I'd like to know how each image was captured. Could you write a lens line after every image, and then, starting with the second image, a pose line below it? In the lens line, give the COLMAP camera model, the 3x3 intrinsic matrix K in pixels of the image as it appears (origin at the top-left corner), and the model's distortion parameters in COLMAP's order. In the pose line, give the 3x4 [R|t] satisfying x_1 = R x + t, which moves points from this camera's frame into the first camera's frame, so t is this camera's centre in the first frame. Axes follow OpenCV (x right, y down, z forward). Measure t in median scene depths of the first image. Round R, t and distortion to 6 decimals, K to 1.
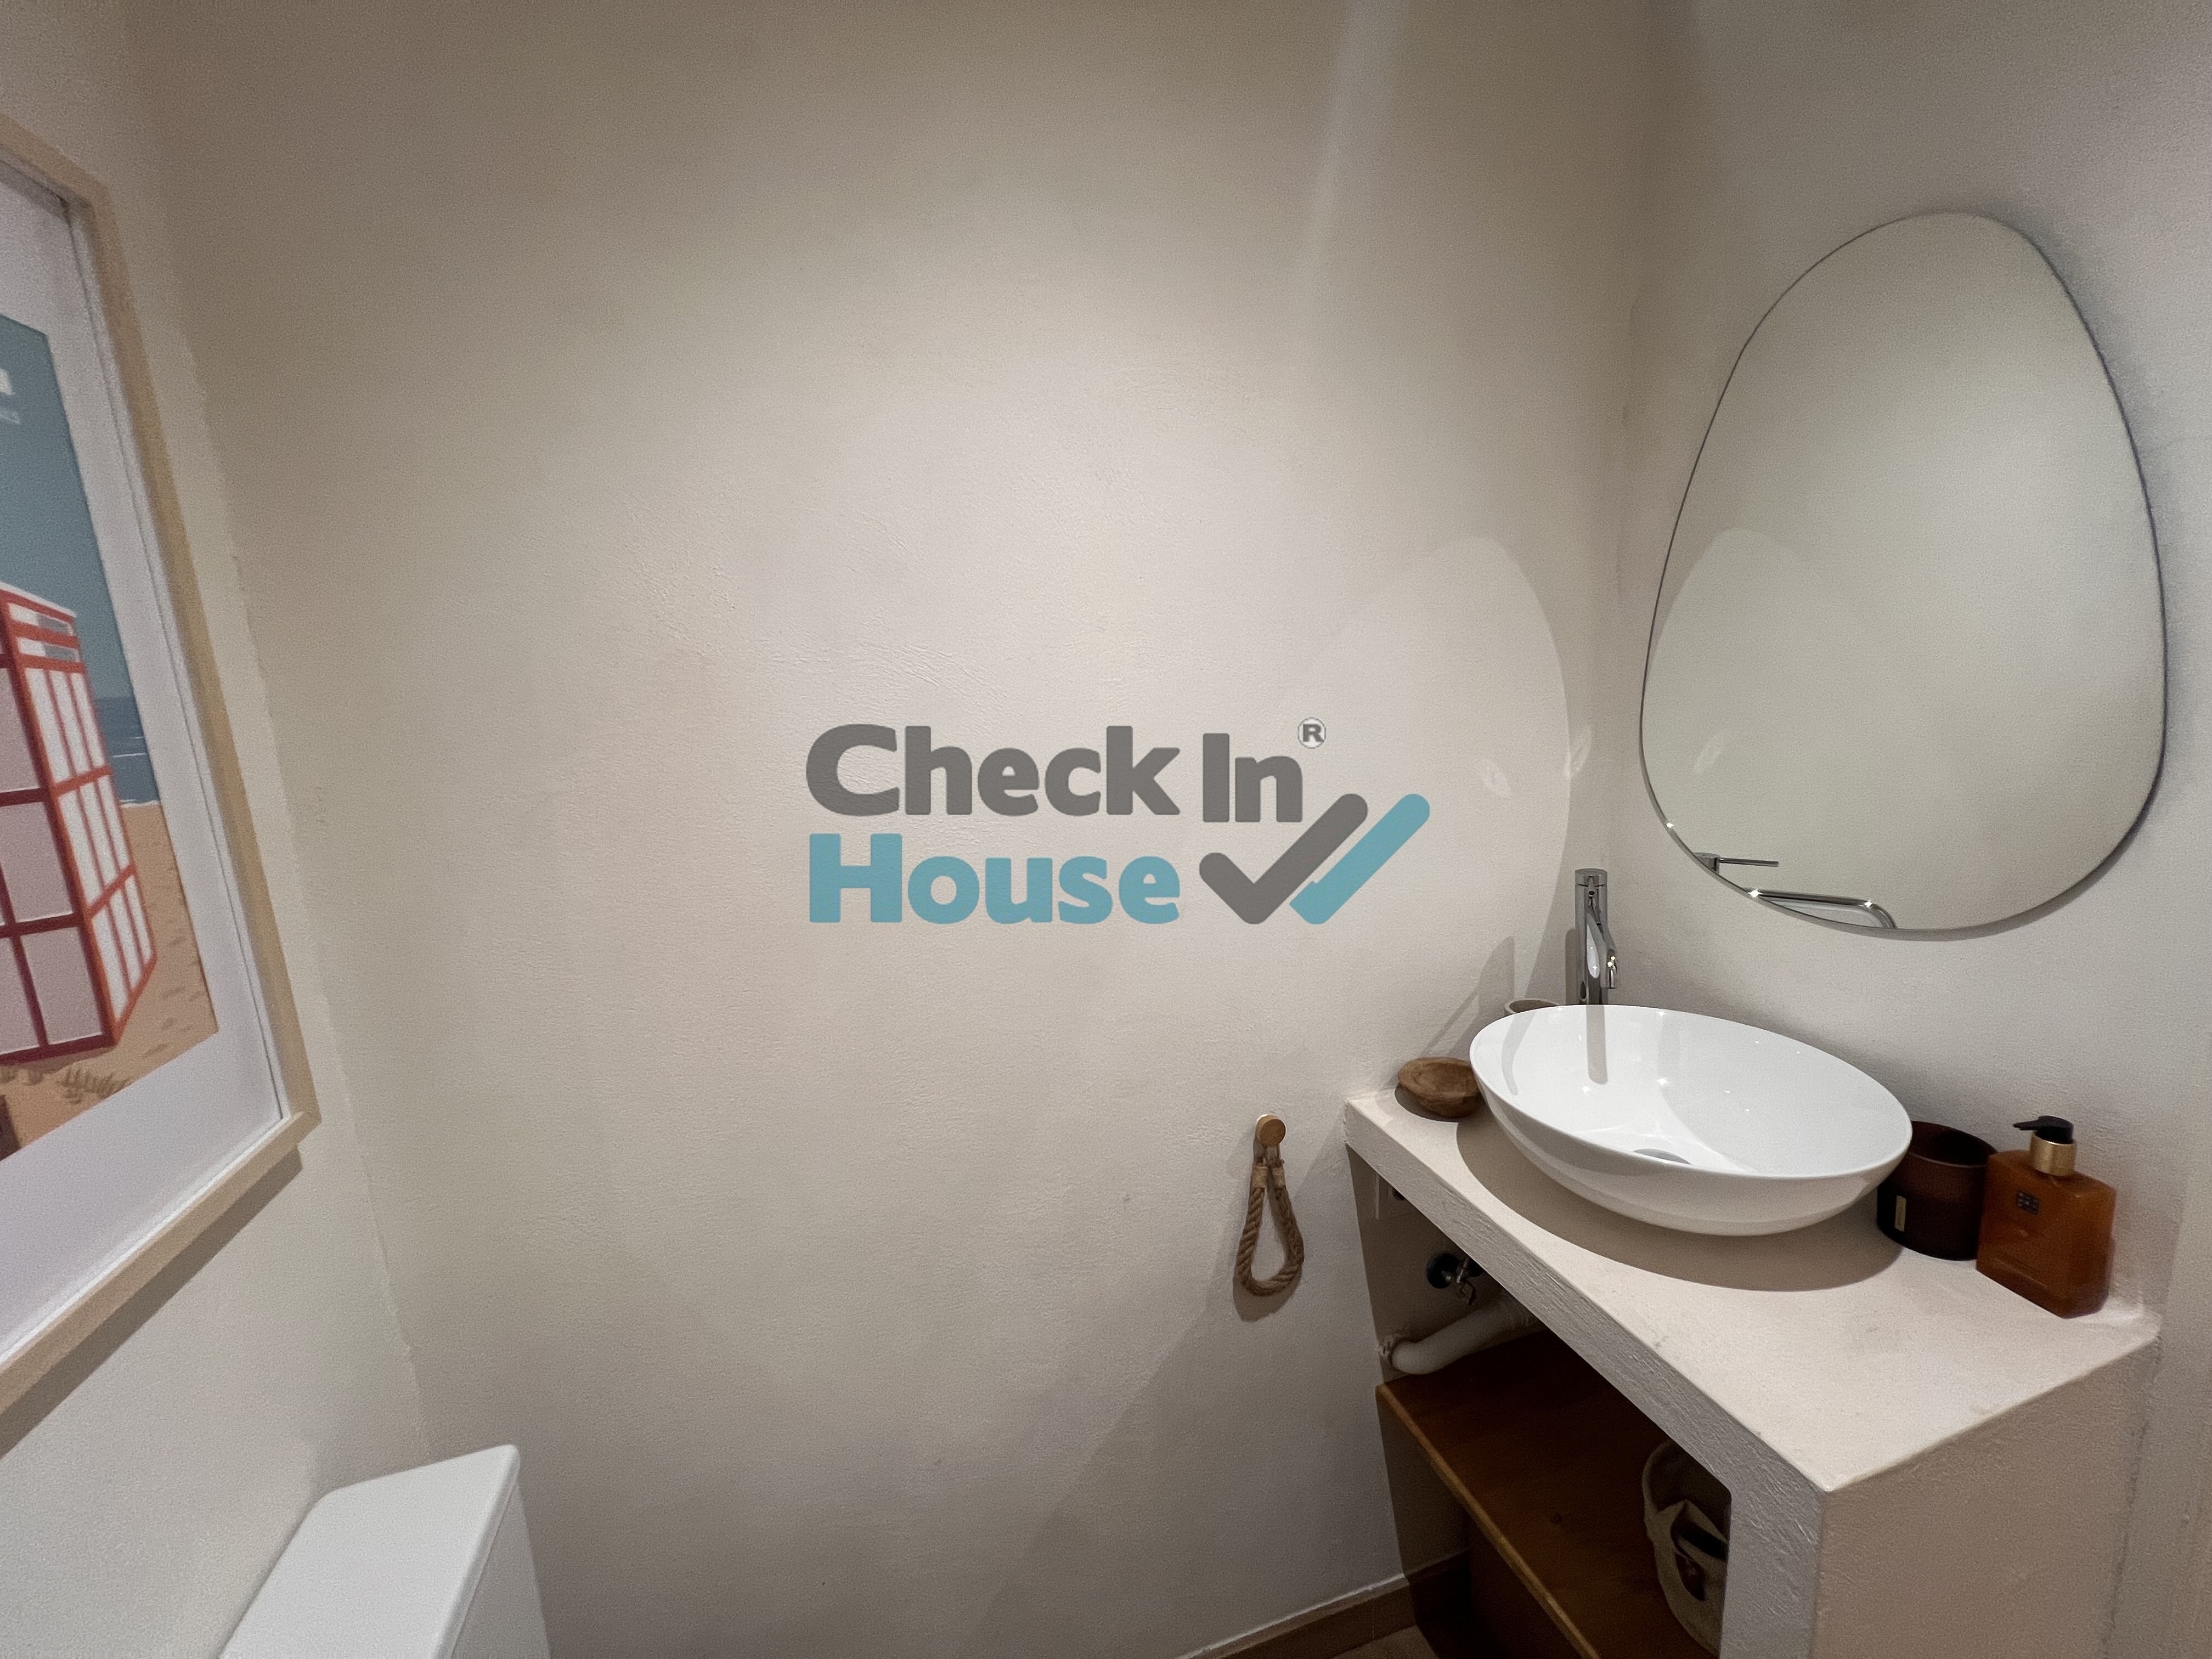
lens RADIAL K [[890.7, 0, 1106.1], [0, 890.7, 827.4], [0, 0, 1]] dist [-0.004311, 0.001126]
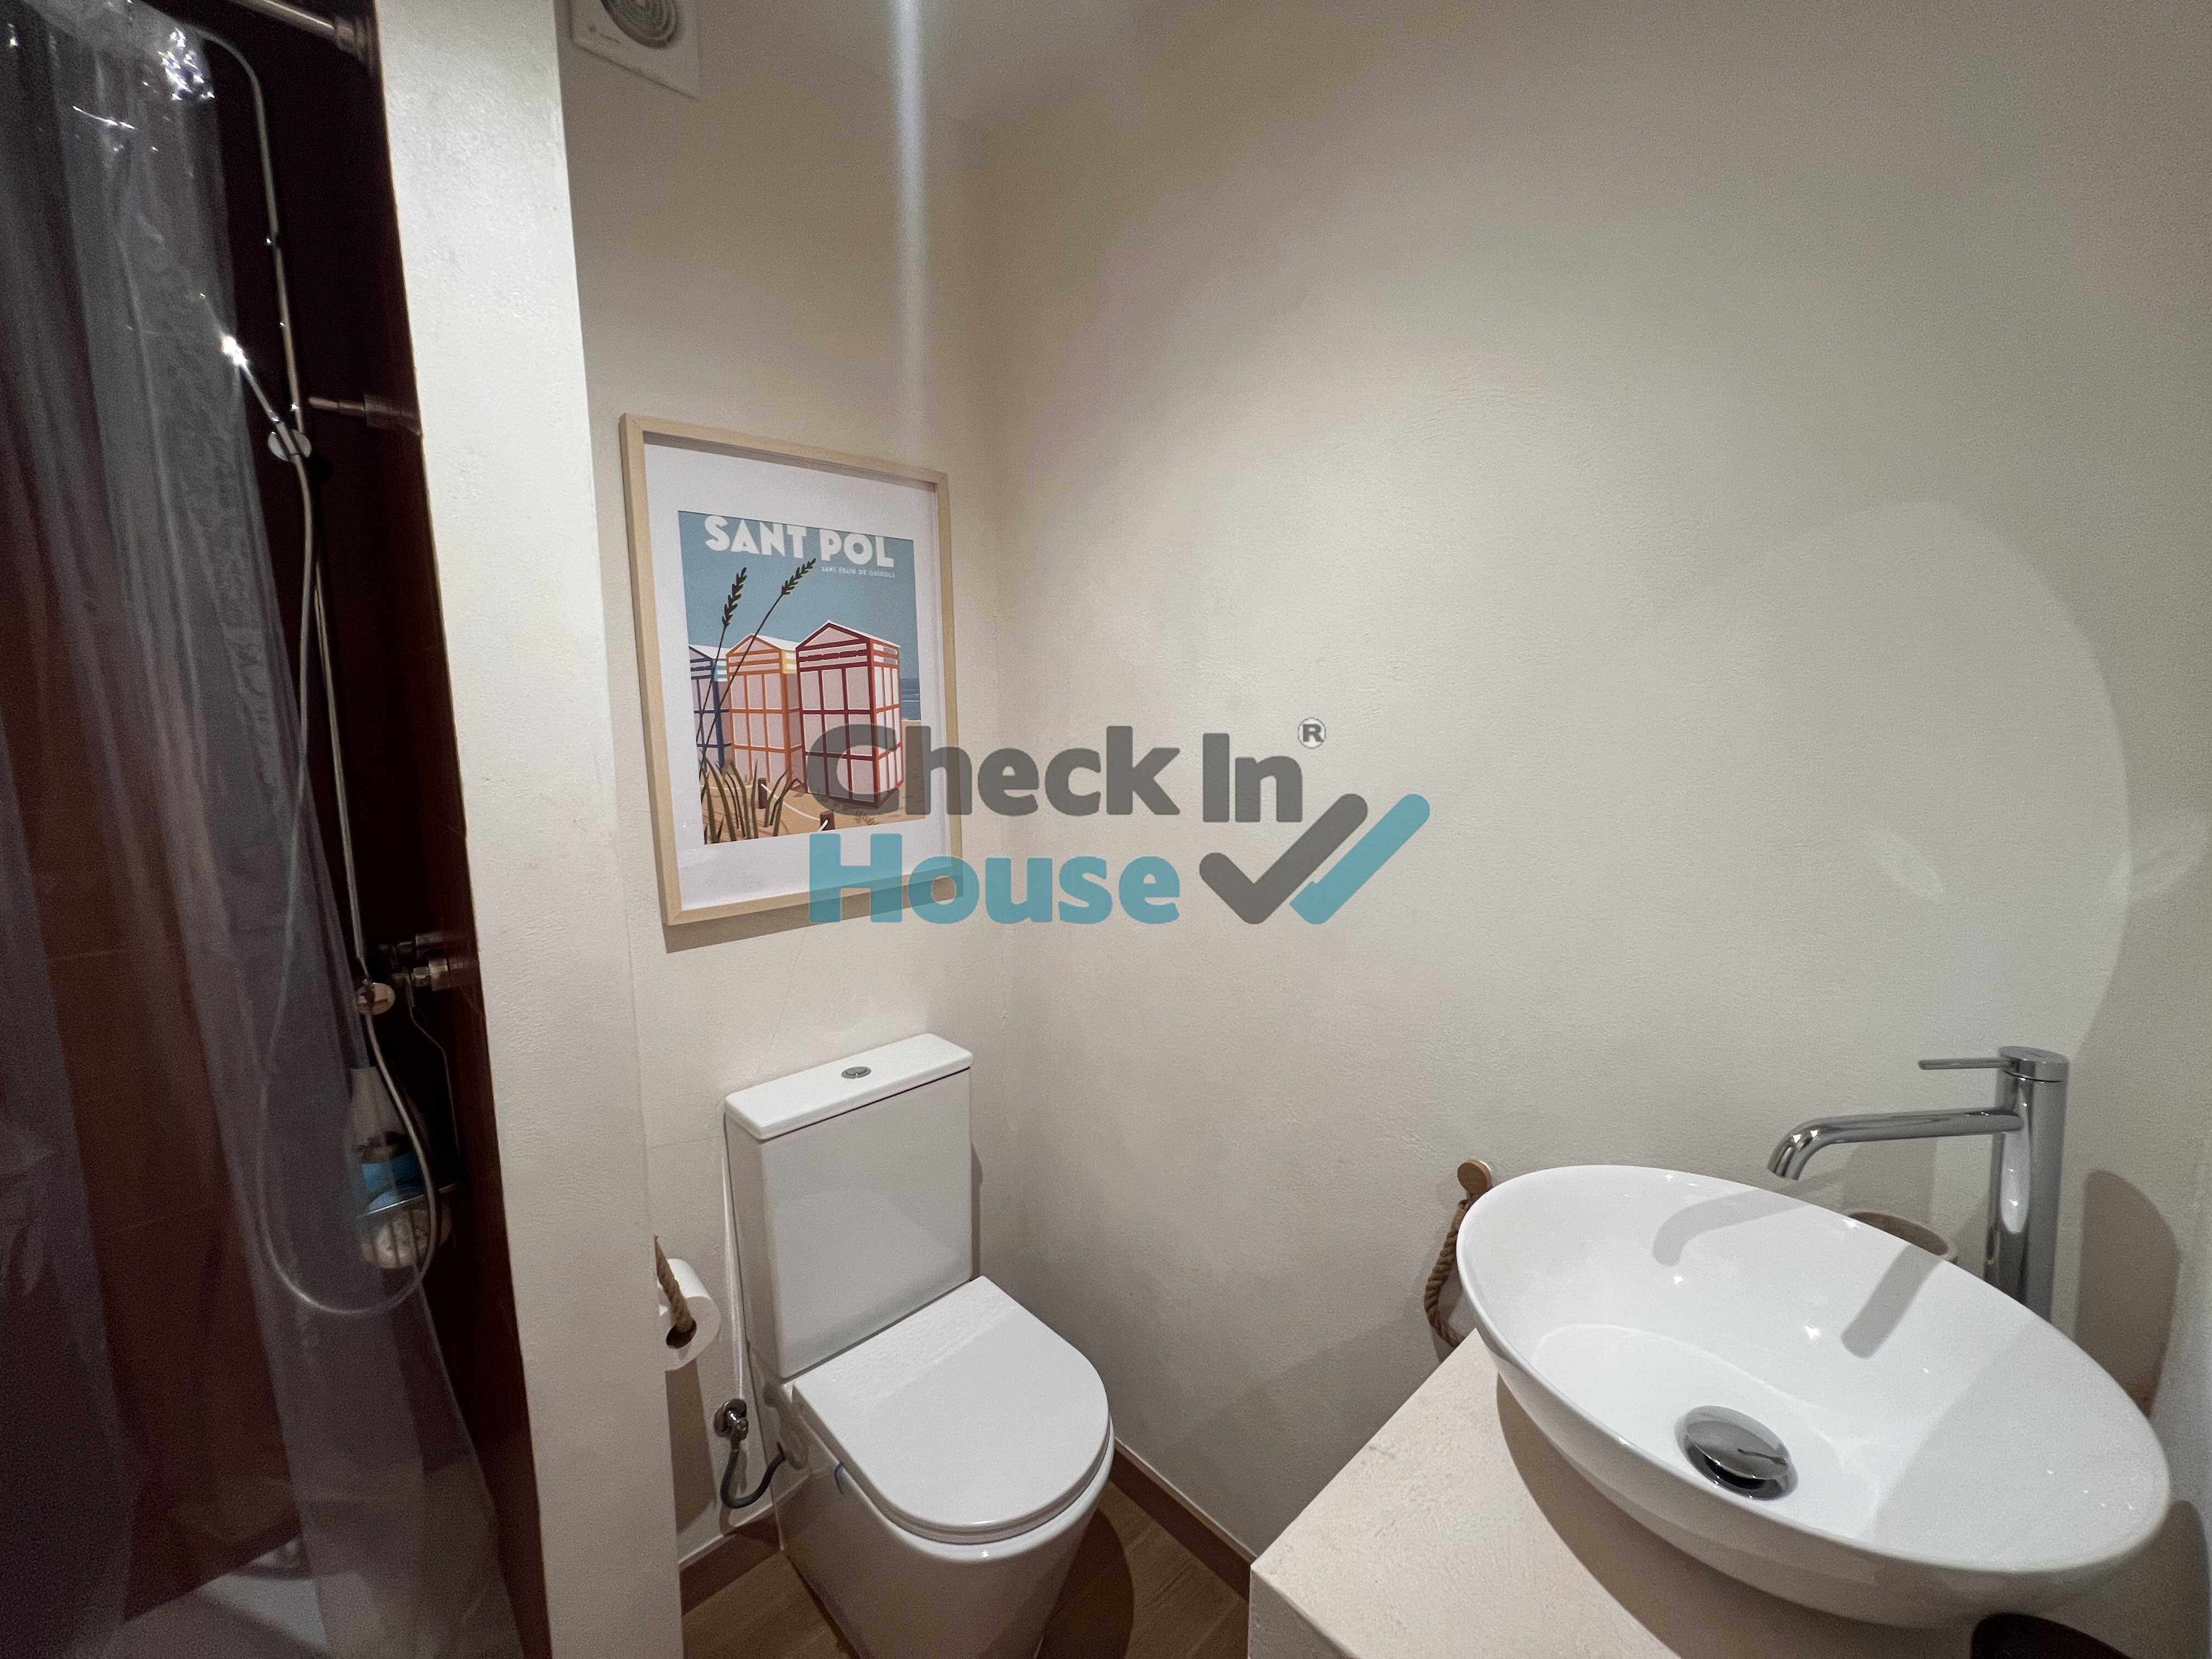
lens RADIAL K [[890.7, 0, 1106.1], [0, 890.7, 827.4], [0, 0, 1]] dist [-0.004311, 0.001126]
pose [[0.444764, 0.175205, -0.878344, 1.512262], [-0.176140, 0.978639, 0.106019, -0.100073], [0.878157, 0.107558, 0.466124, 0.354898]]
